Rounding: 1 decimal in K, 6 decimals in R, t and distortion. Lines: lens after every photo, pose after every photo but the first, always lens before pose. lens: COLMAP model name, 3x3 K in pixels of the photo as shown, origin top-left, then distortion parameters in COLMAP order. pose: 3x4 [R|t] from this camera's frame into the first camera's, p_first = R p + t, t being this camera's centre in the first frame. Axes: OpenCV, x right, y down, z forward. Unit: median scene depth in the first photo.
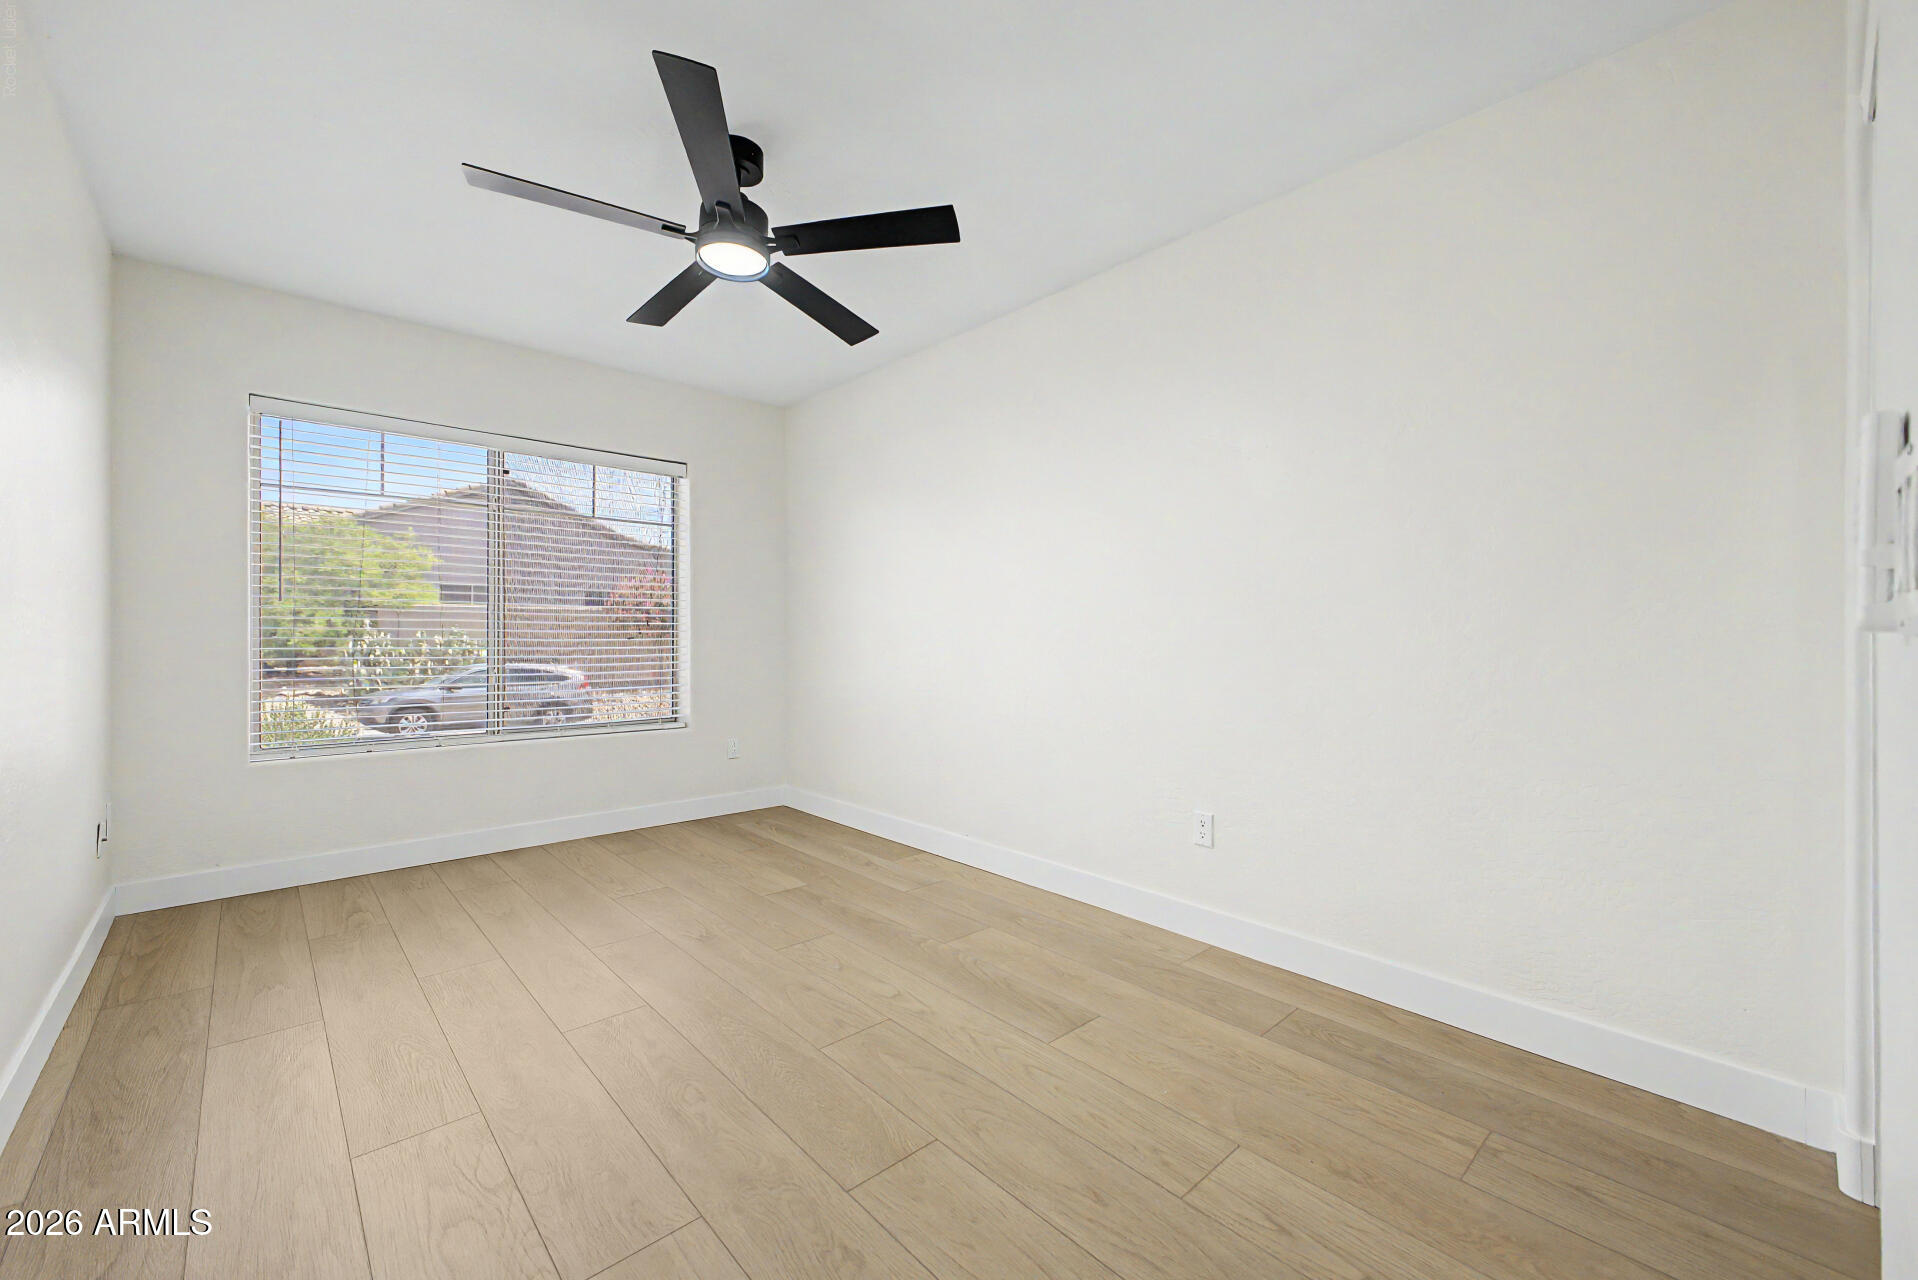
lens RADIAL K [[770.3, 0, 960.4], [0, 770.3, 635.2], [0, 0, 1]] dist [0.002107, 0.000096]
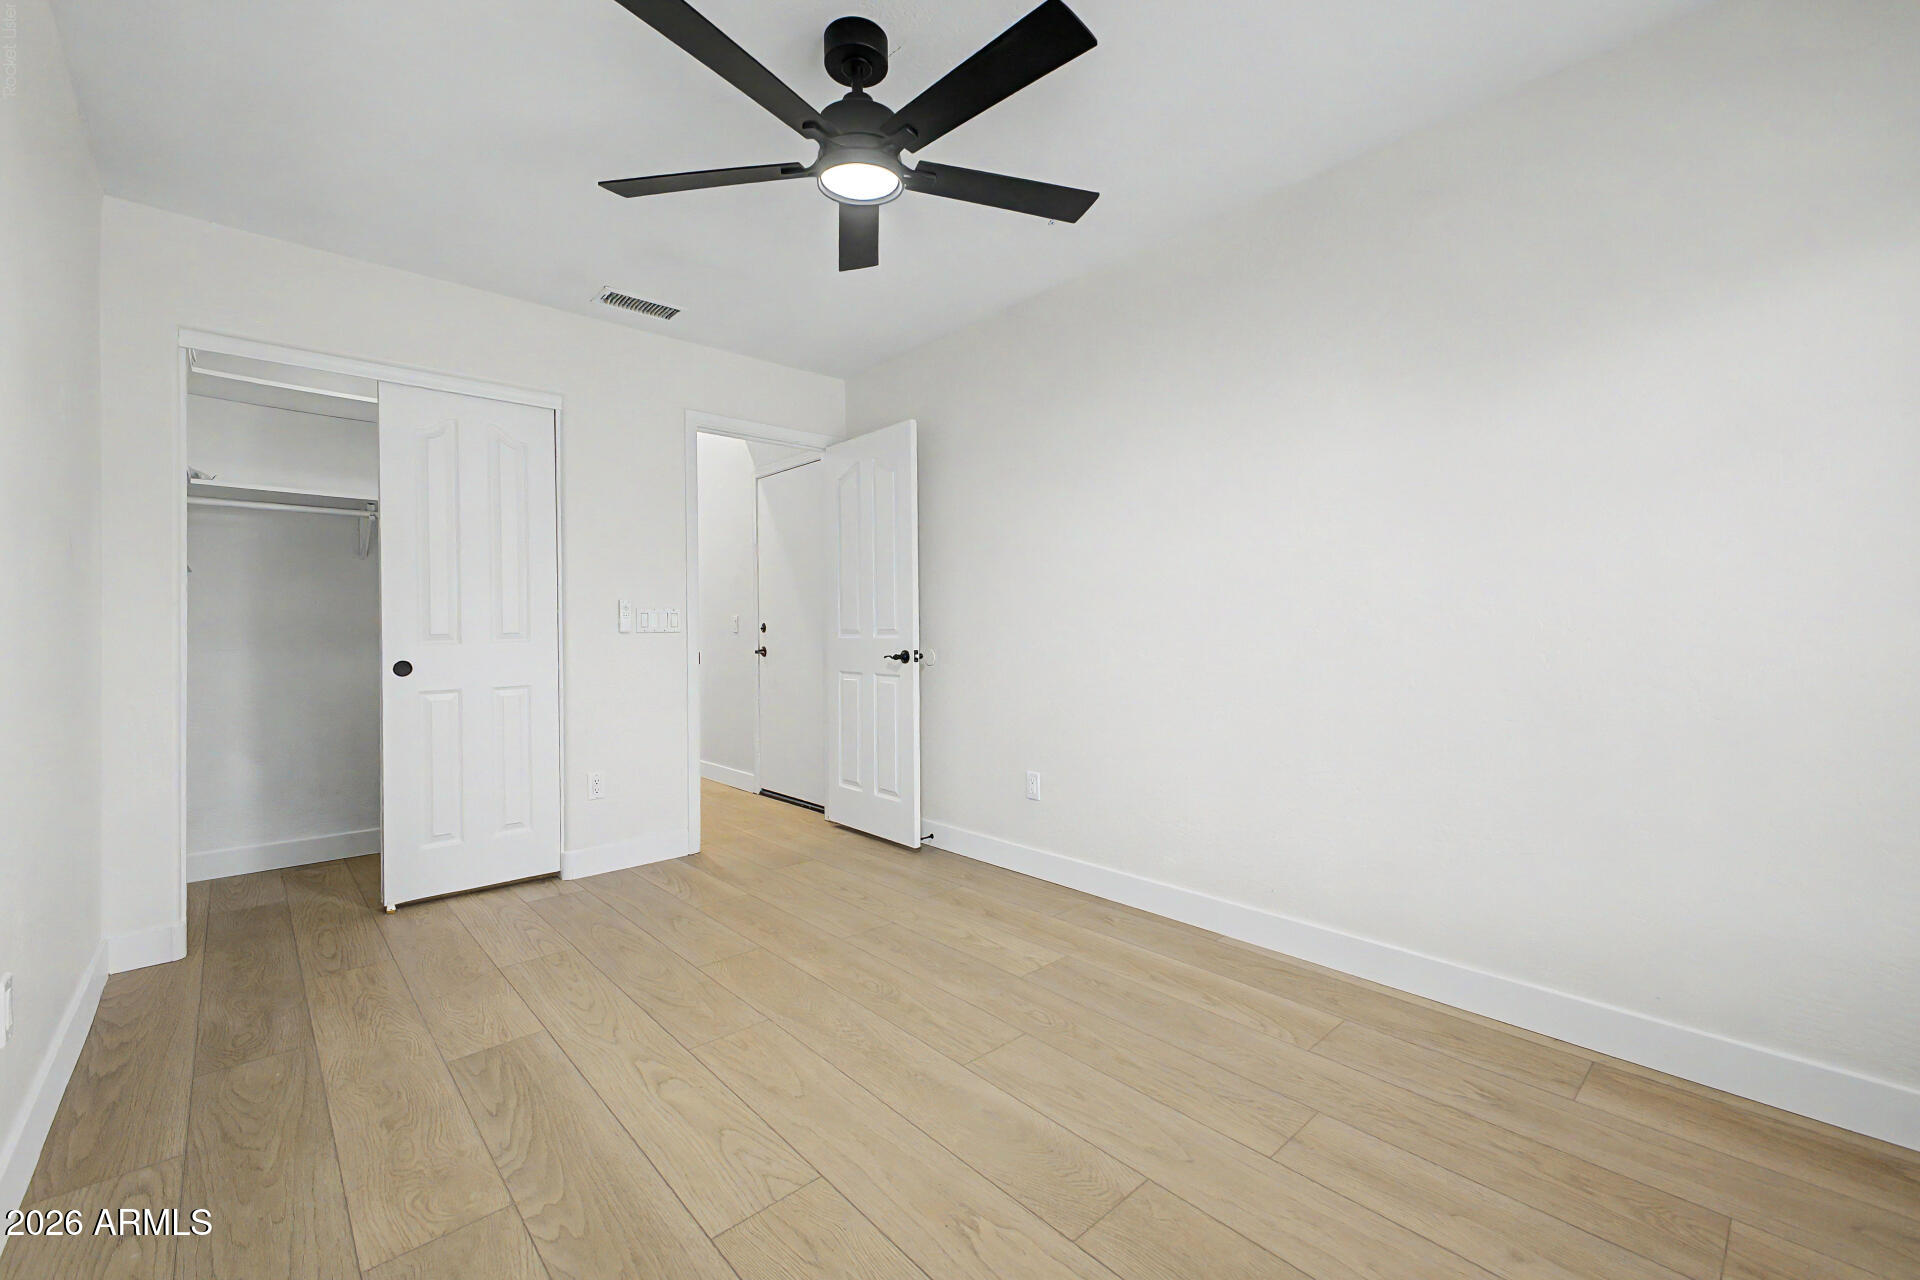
lens RADIAL K [[771.1, 0, 961.4], [0, 771.1, 635.2], [0, 0, 1]] dist [0.002107, 0.000096]
pose [[-0.999979, 0.005943, 0.002642, -0.471107], [0.005976, 0.999906, 0.012330, -0.007276], [-0.002568, 0.012346, -0.999920, 2.126349]]
